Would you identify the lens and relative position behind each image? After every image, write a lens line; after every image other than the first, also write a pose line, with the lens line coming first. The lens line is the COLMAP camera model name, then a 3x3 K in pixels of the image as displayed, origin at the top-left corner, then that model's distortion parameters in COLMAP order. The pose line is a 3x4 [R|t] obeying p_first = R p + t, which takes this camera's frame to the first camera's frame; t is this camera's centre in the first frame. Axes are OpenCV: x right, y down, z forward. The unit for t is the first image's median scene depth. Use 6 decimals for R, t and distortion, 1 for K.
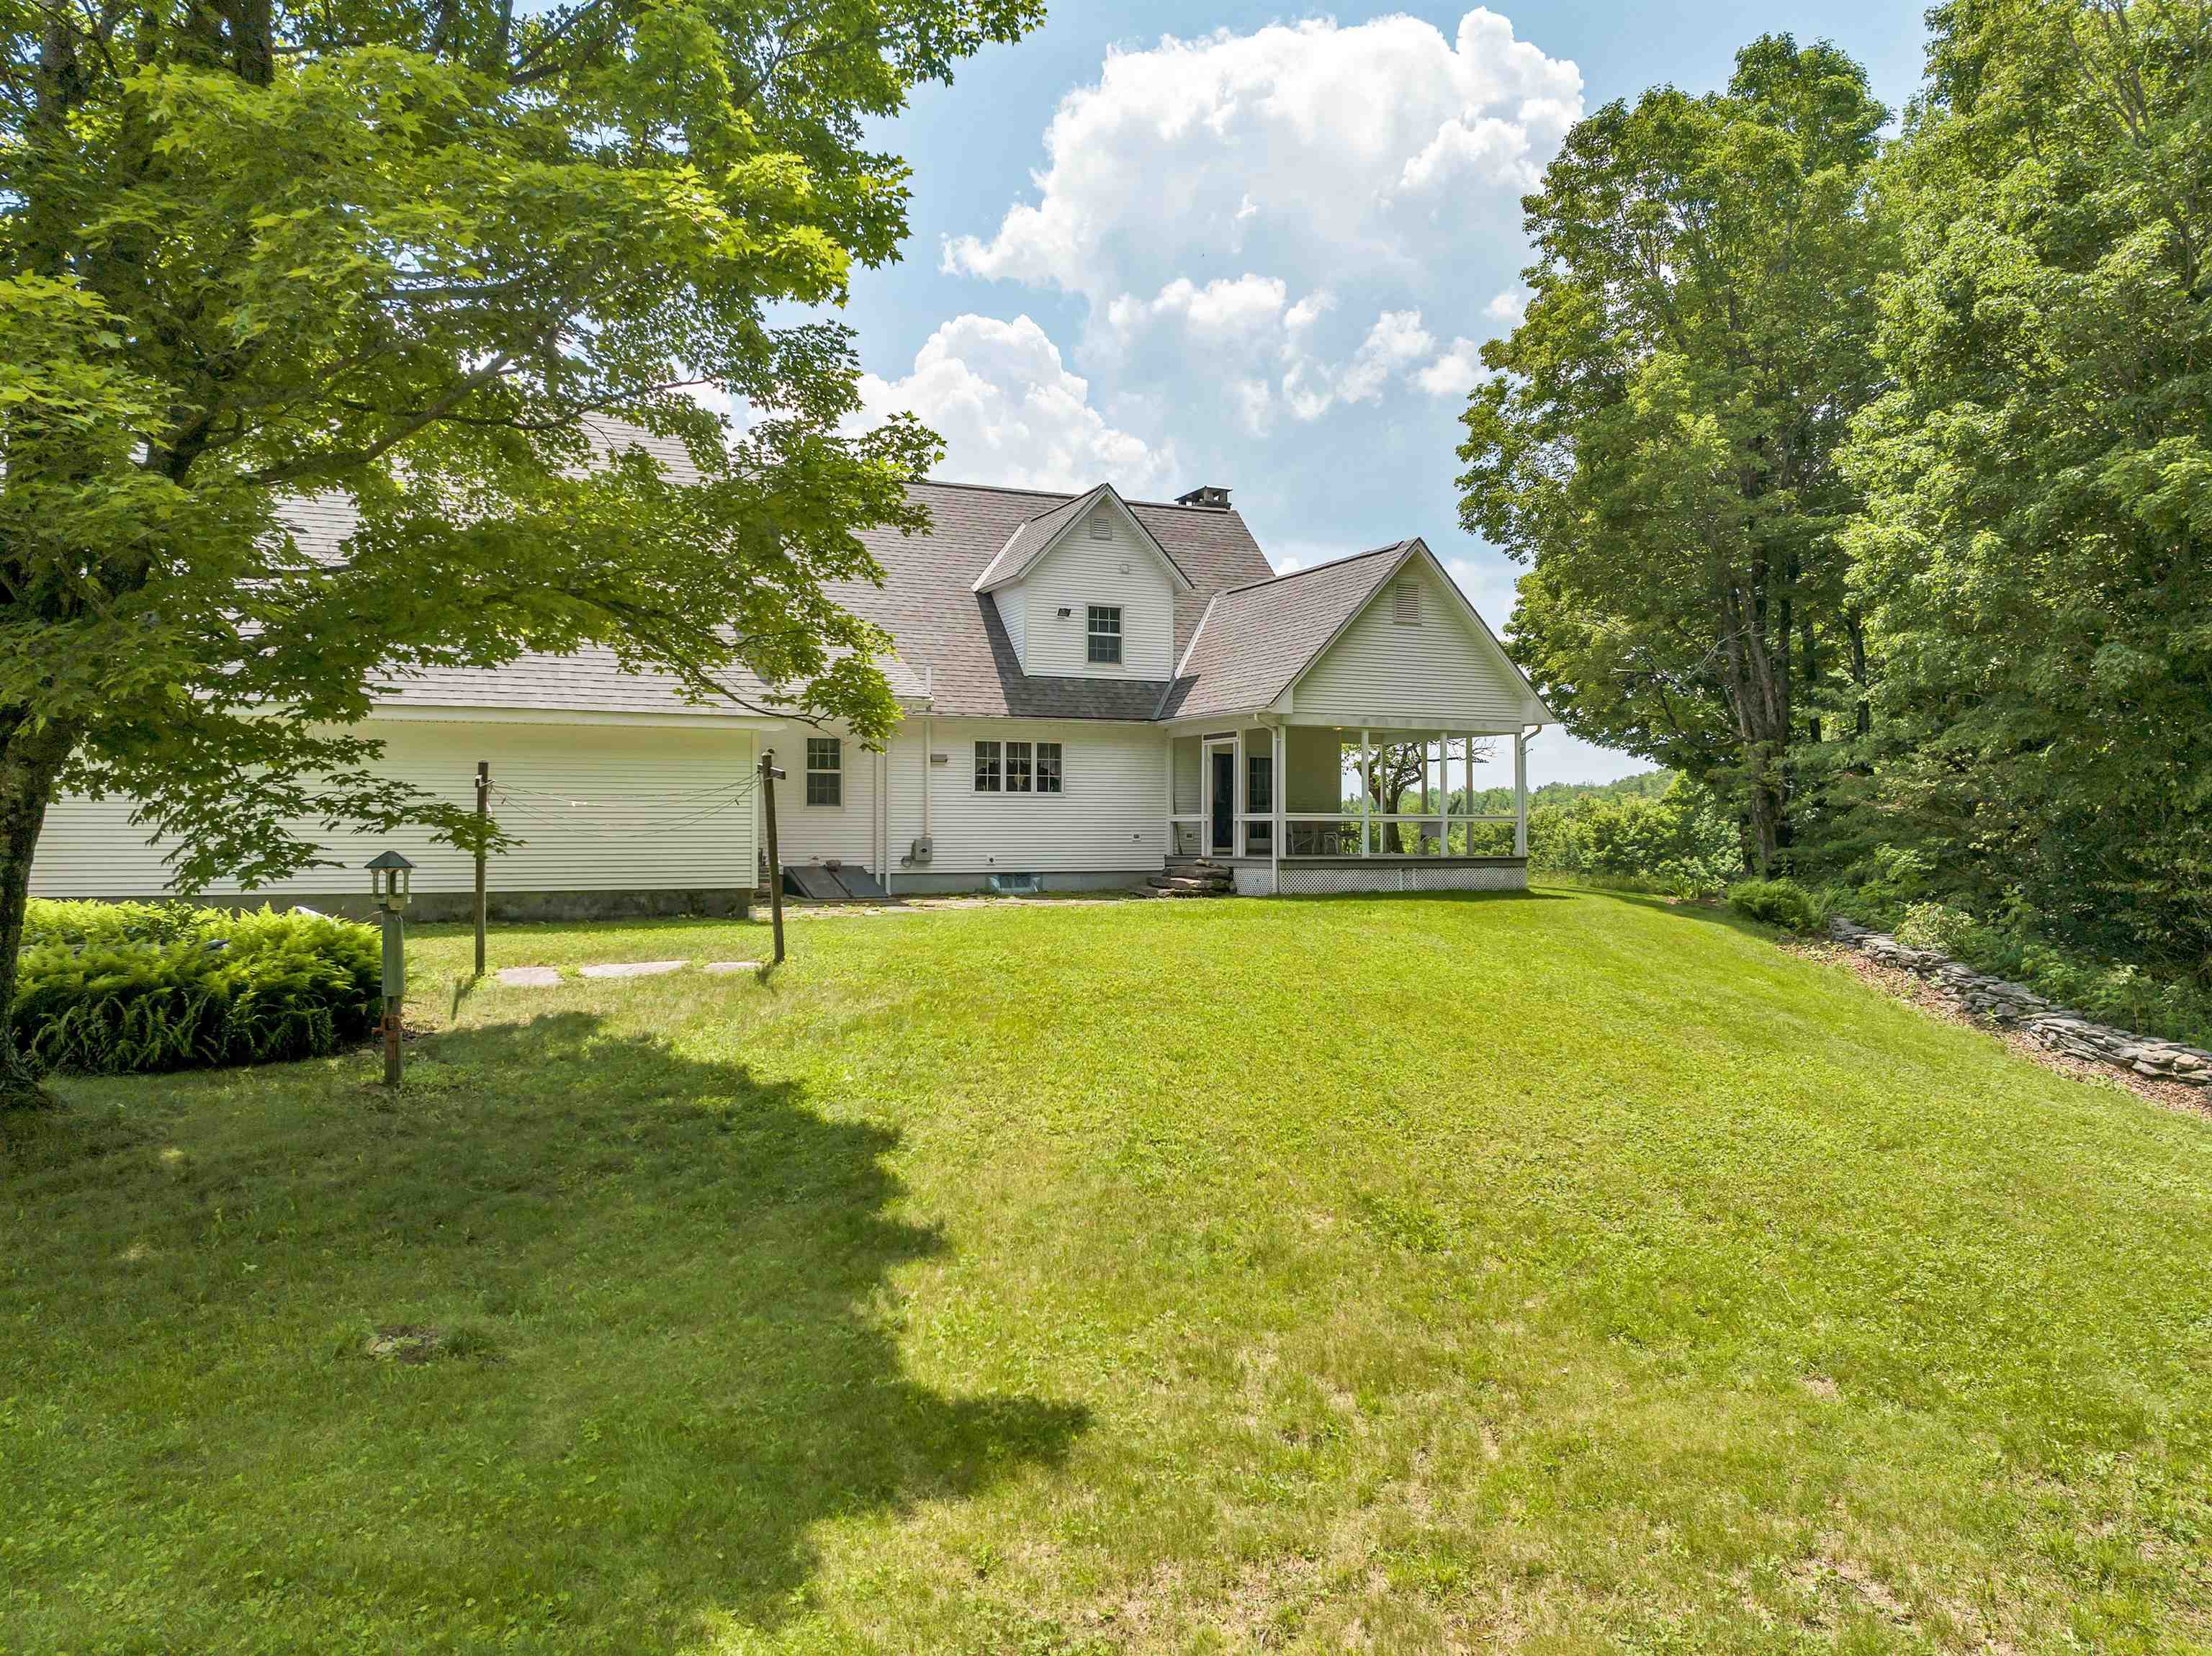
lens RADIAL K [[1582.4, 0, 1106.0], [0, 1582.4, 828.0], [0, 0, 1]] dist [-0.030975, 0.001490]
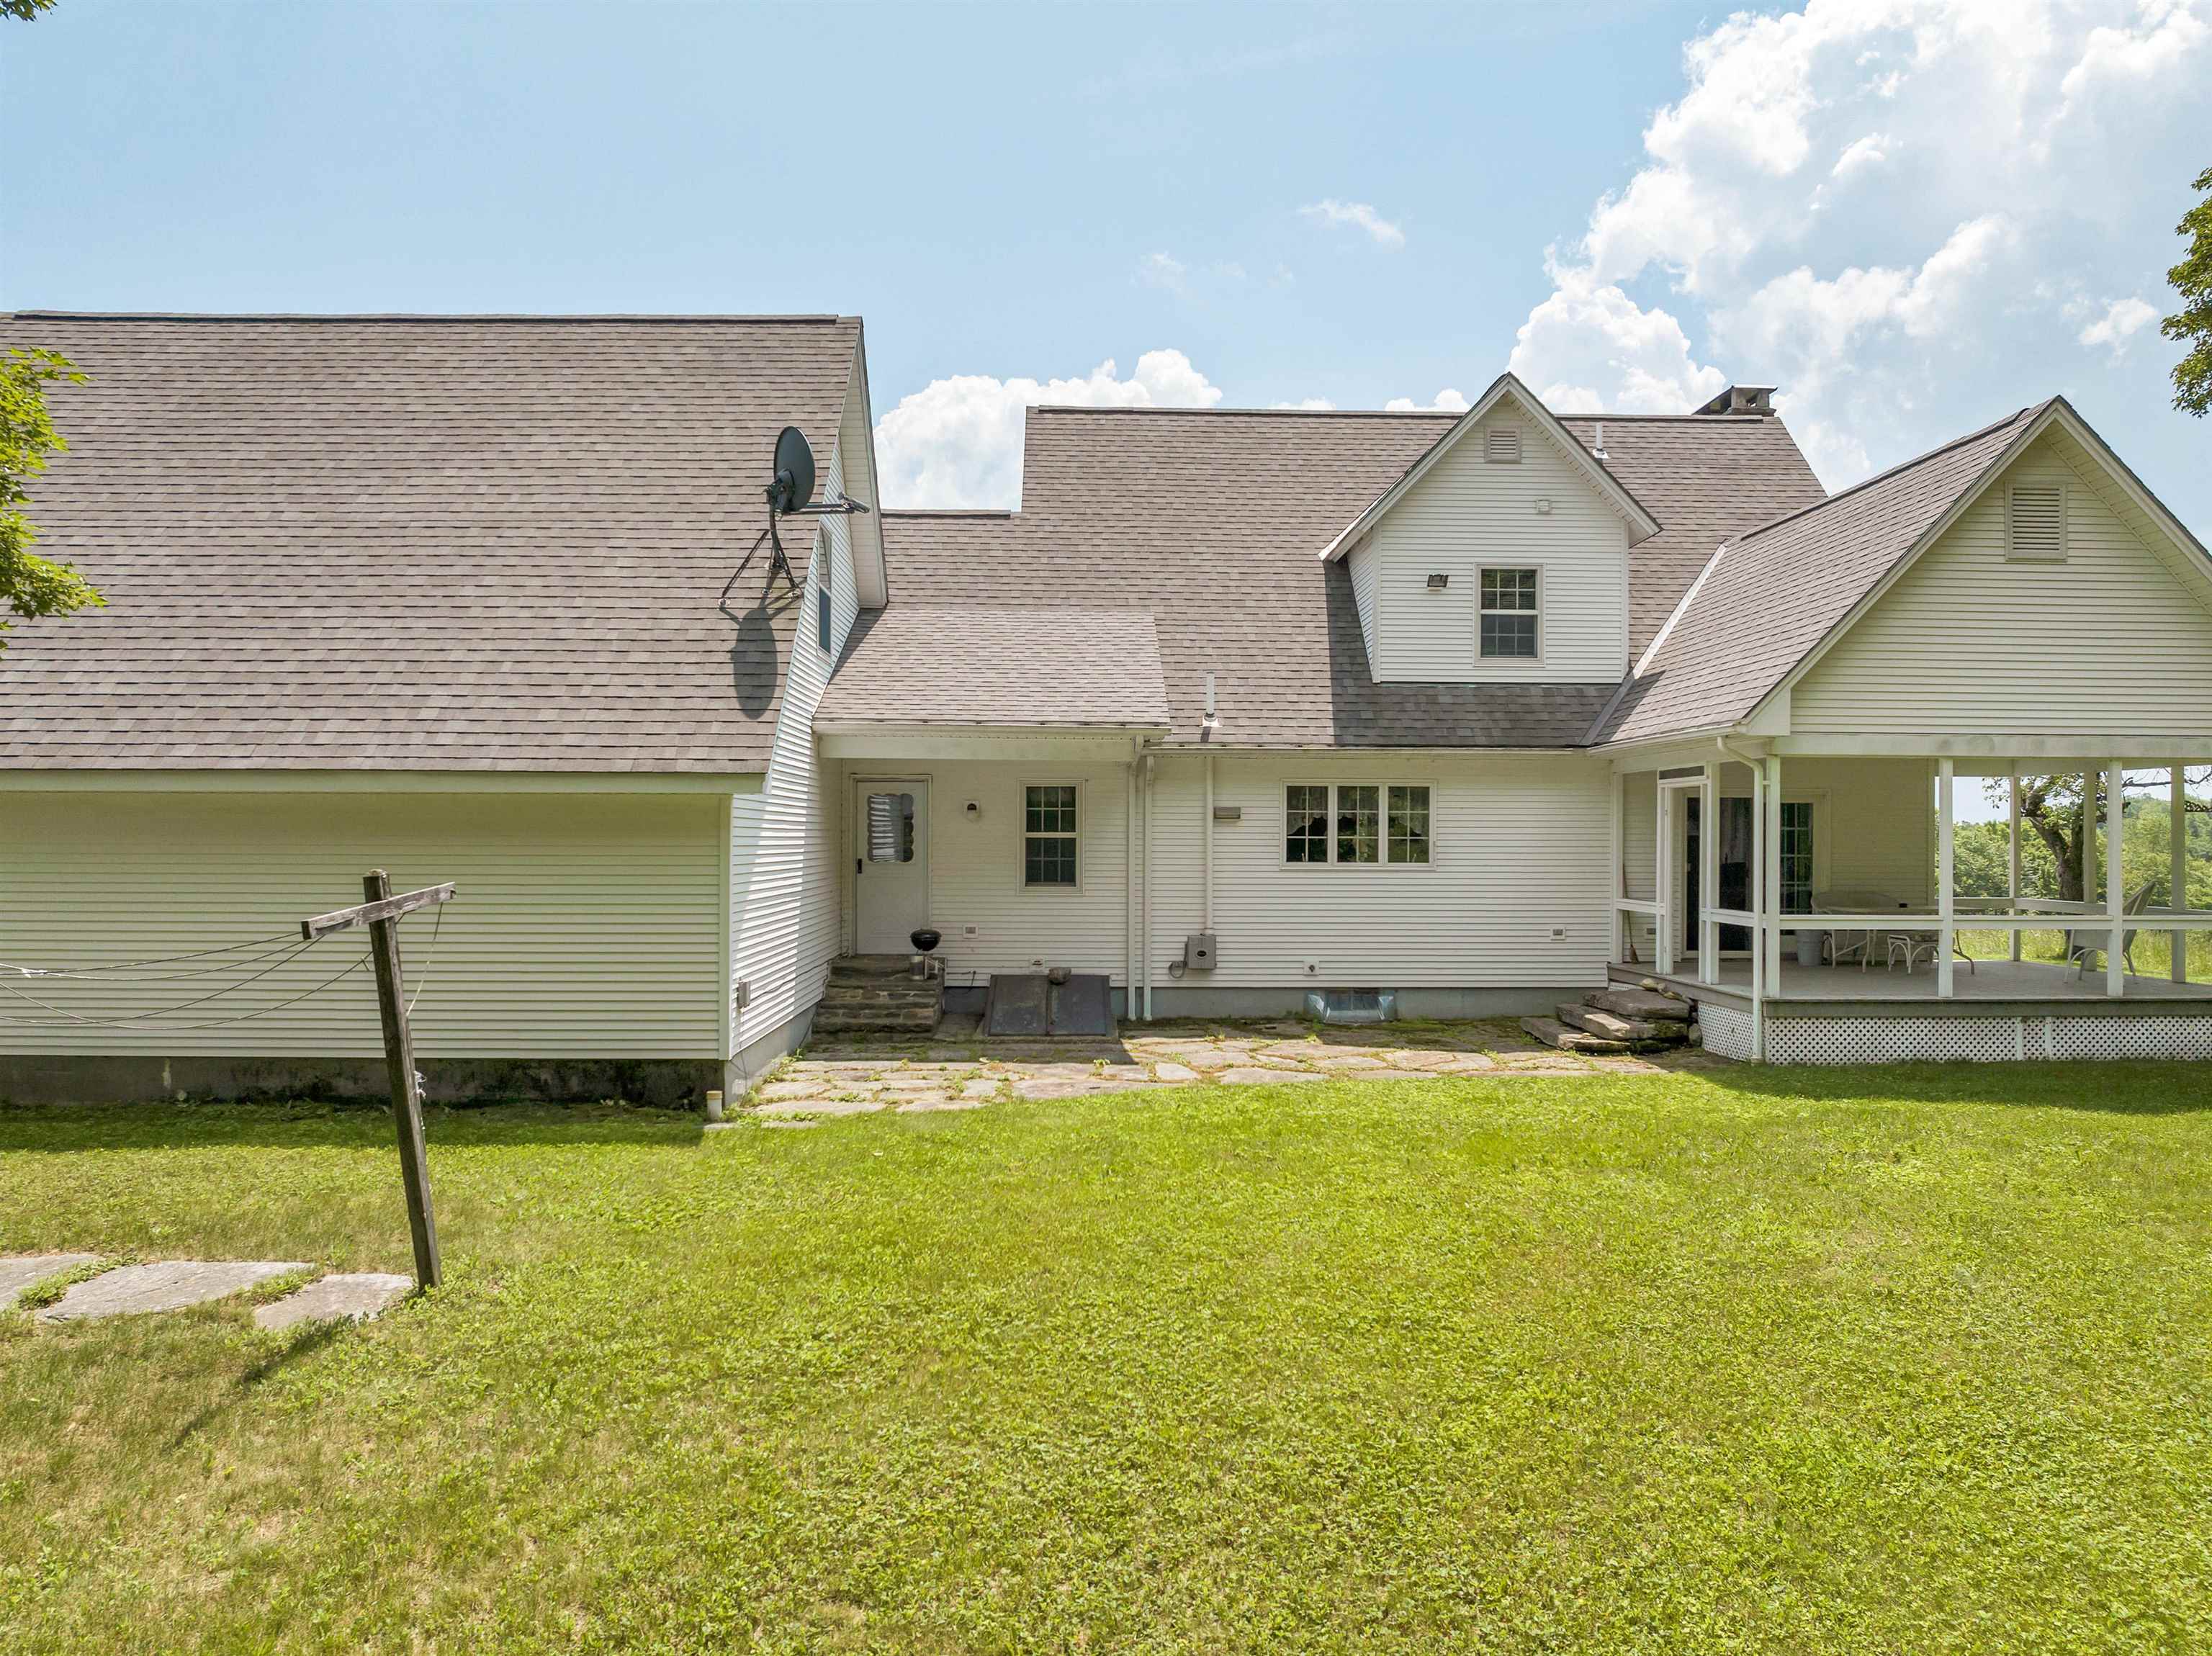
lens RADIAL K [[1582.4, 0, 1106.0], [0, 1582.4, 828.0], [0, 0, 1]] dist [-0.030975, 0.001490]
pose [[0.918203, -0.000004, -0.396111, 0.105406], [-0.001905, 0.999988, -0.004425, -0.033923], [0.396107, 0.004818, 0.918192, 0.367953]]
